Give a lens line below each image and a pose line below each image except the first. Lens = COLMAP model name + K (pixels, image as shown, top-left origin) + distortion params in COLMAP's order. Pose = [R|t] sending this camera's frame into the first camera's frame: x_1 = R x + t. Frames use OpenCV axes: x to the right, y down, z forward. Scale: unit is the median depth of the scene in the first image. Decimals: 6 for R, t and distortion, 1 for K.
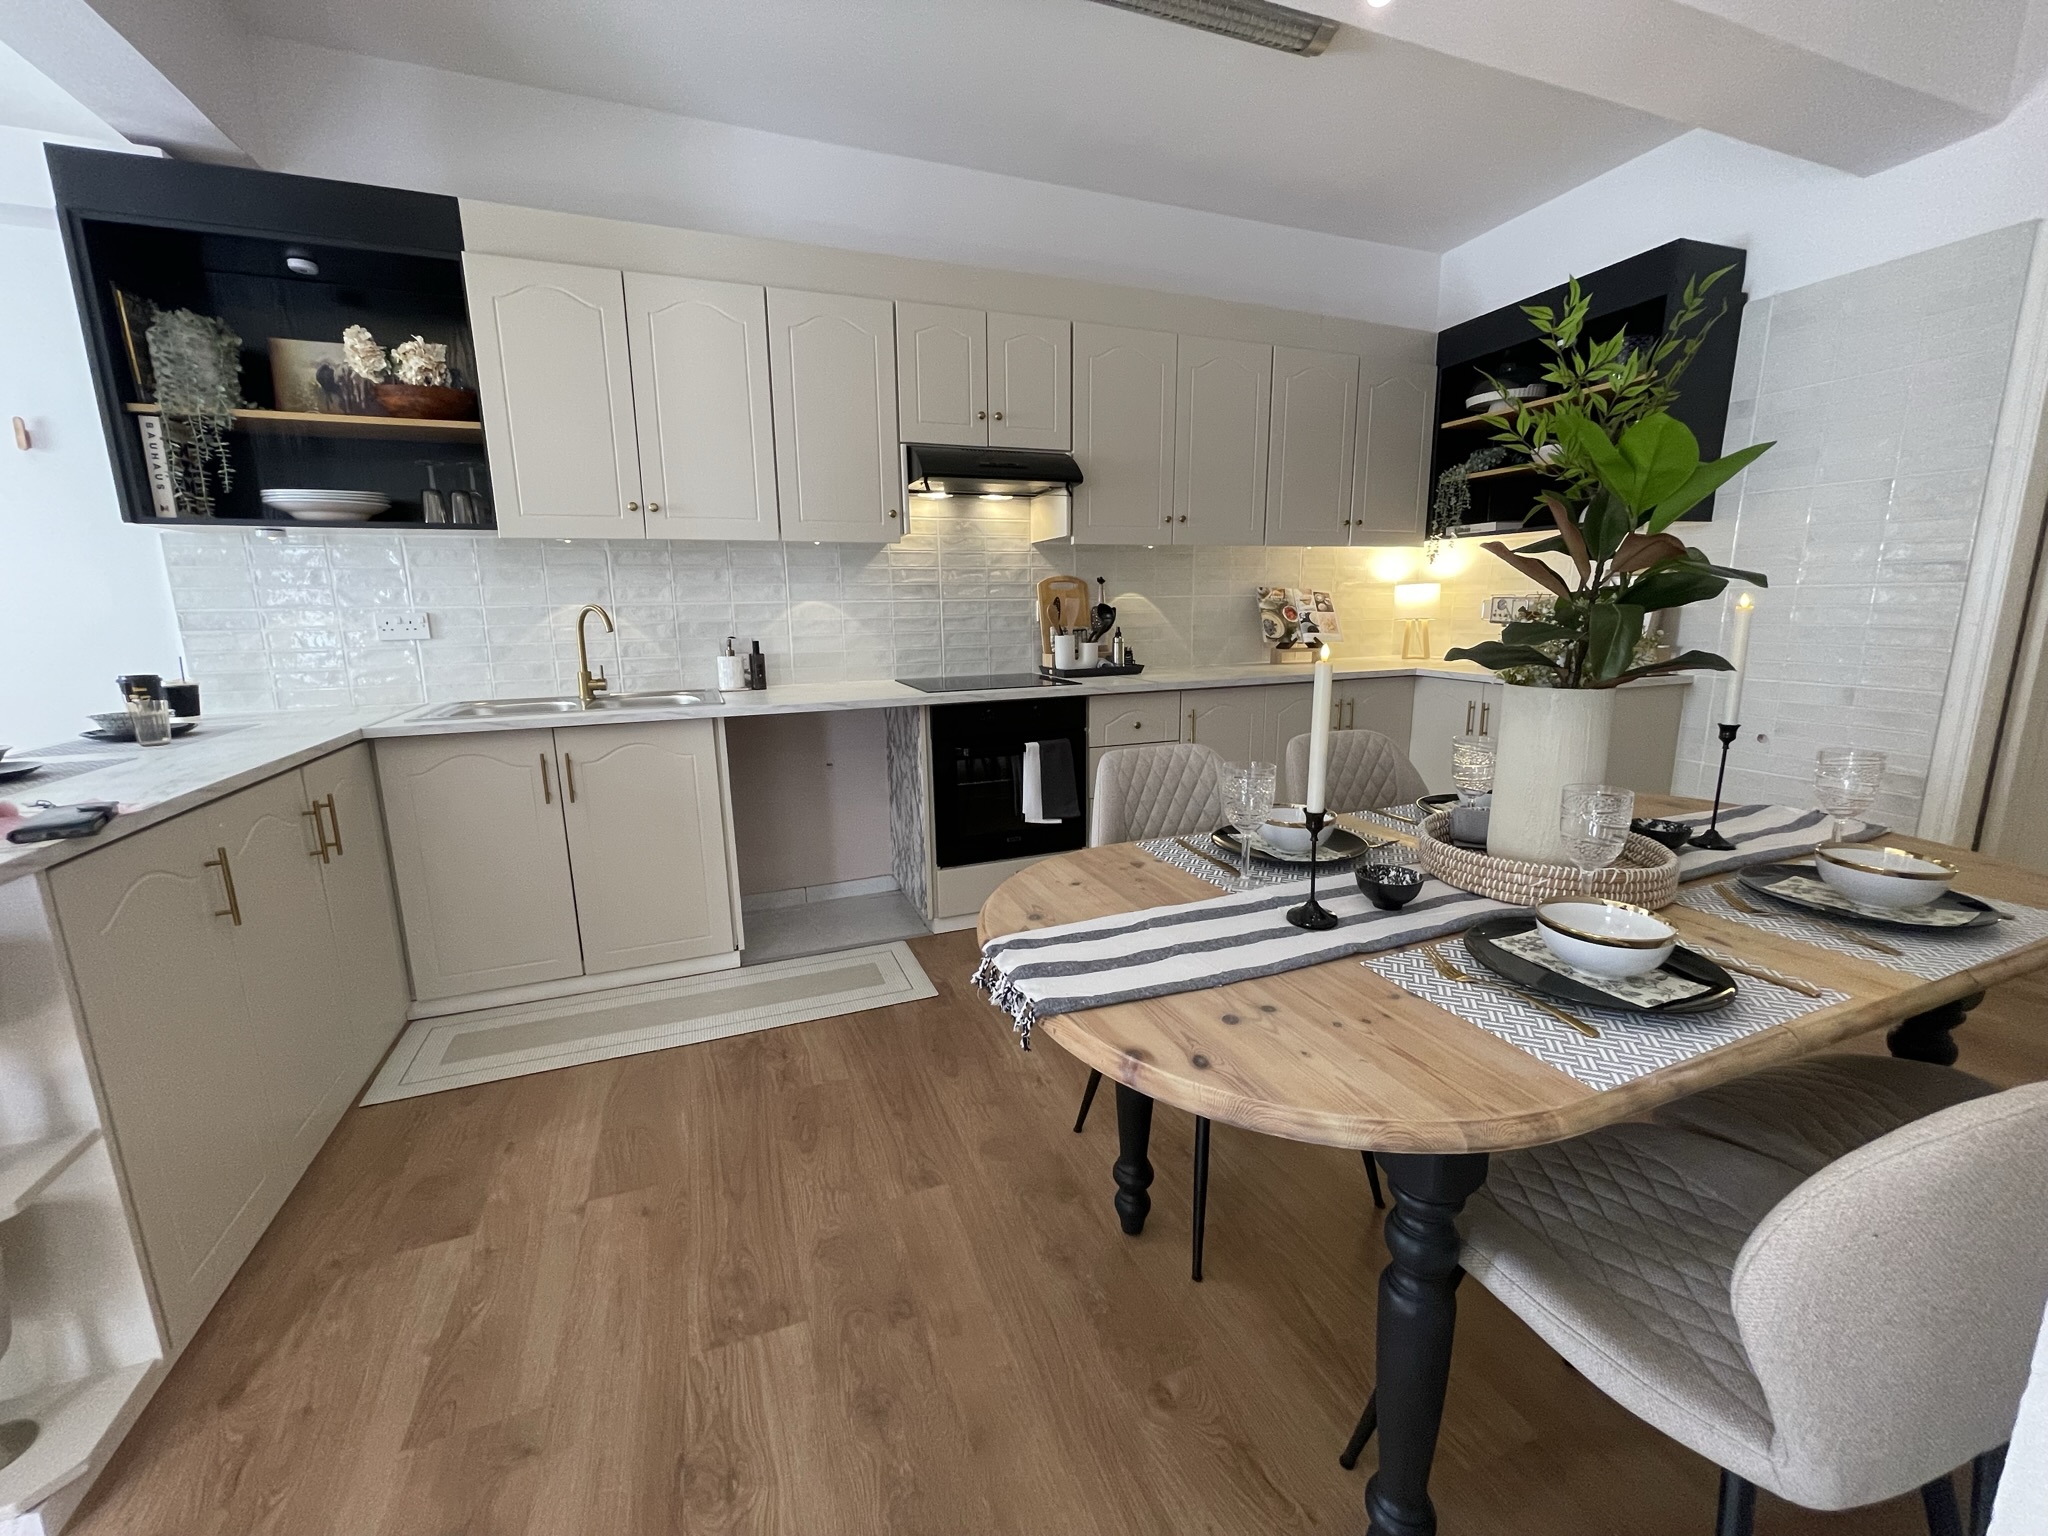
lens RADIAL K [[826.0, 0, 1017.2], [0, 826.0, 763.5], [0, 0, 1]] dist [0.001534, -0.000257]
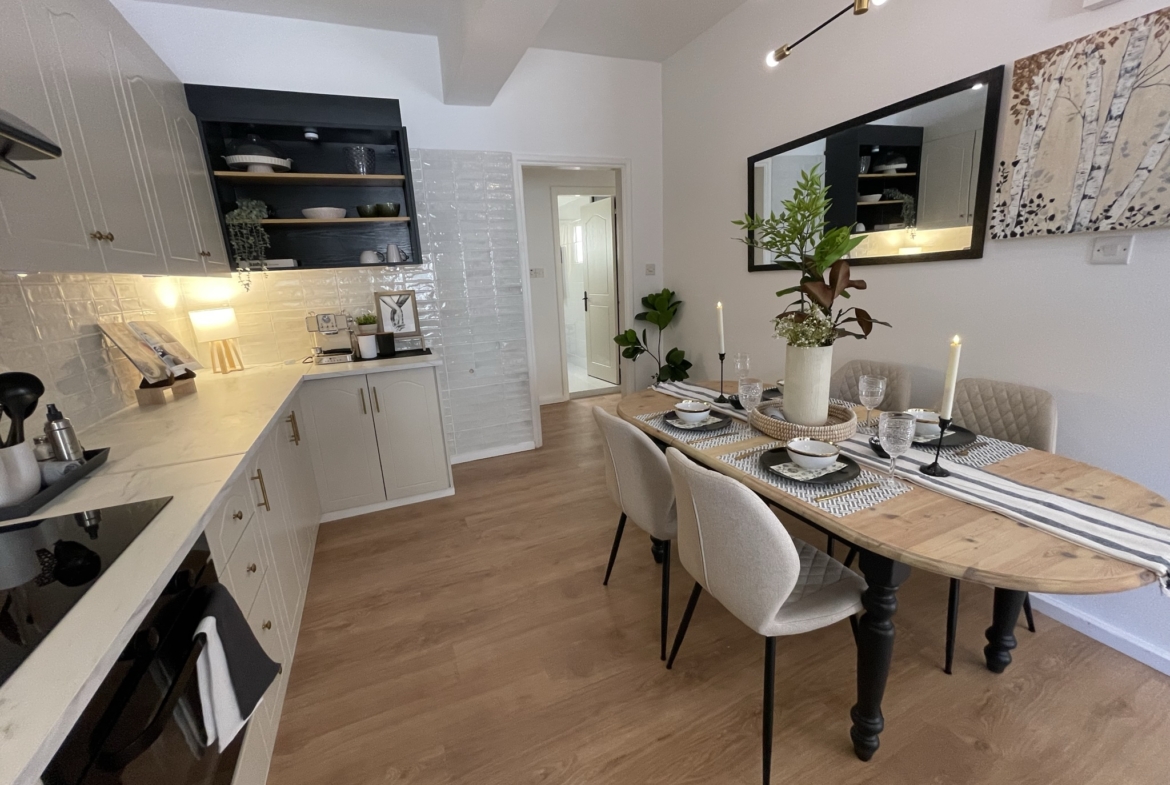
lens RADIAL K [[465.3, 0, 585.0], [0, 465.3, 392.5], [0, 0, 1]] dist [0.001295, 0.000220]
pose [[-0.040658, -0.235841, 0.970941, -0.247681], [0.242784, 0.940289, 0.238562, -0.175299], [-0.969228, 0.245428, 0.019029, 0.657011]]
